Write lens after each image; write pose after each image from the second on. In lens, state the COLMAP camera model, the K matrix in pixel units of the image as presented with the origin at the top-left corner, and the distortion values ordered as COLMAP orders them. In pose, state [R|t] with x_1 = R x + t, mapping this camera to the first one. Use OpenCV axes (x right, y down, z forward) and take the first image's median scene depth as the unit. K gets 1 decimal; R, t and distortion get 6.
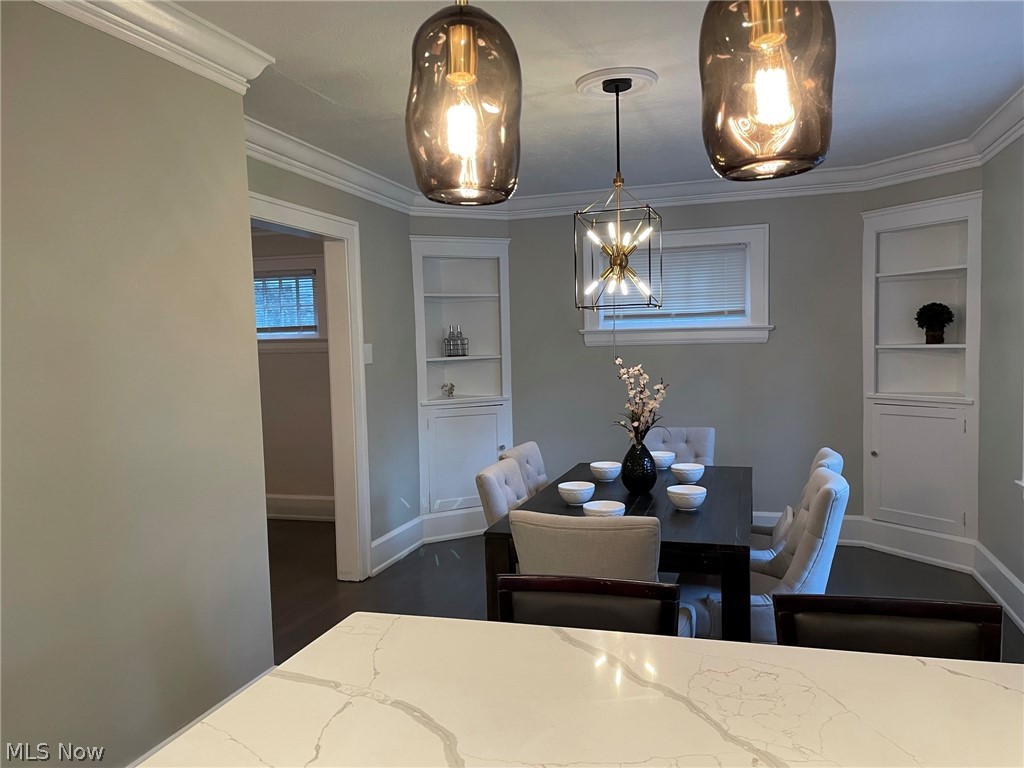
lens RADIAL K [[778.3, 0, 524.5], [0, 778.3, 391.1], [0, 0, 1]] dist [0.103324, -0.129536]
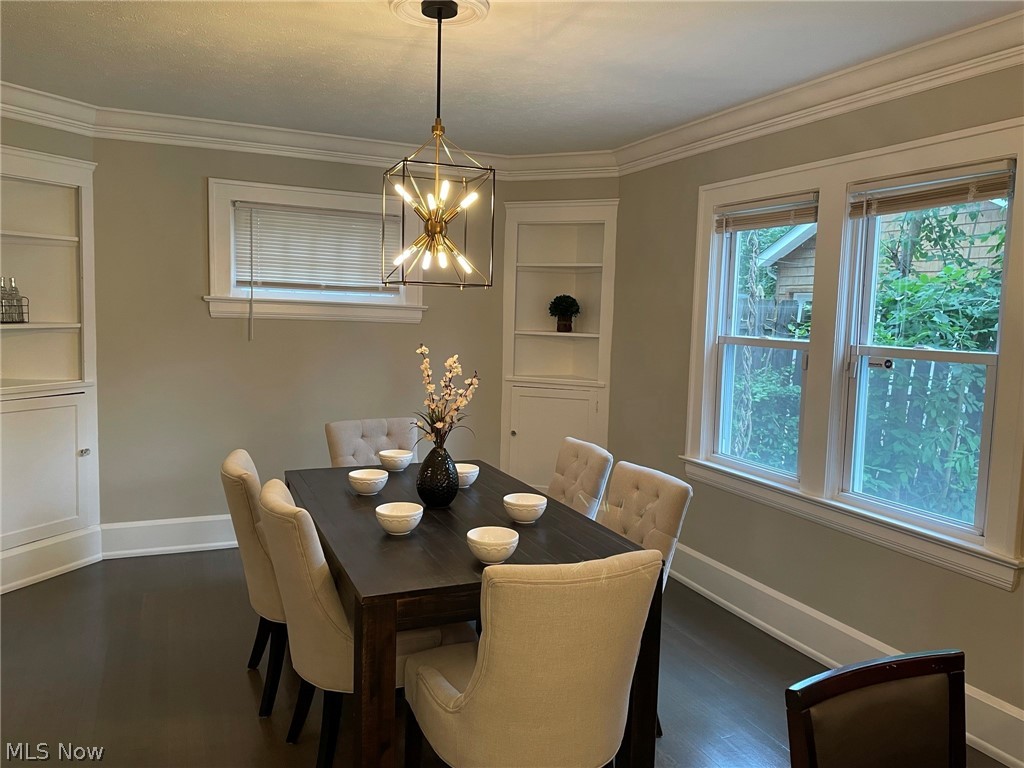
lens RADIAL K [[776.3, 0, 512.0], [0, 776.3, 384.0], [0, 0, 1]] dist [0.084143, -0.126204]
pose [[0.756243, -0.013491, 0.654152, -0.248351], [-0.009740, 0.999444, 0.031872, -0.021096], [-0.654219, -0.030474, 0.755691, 0.228781]]
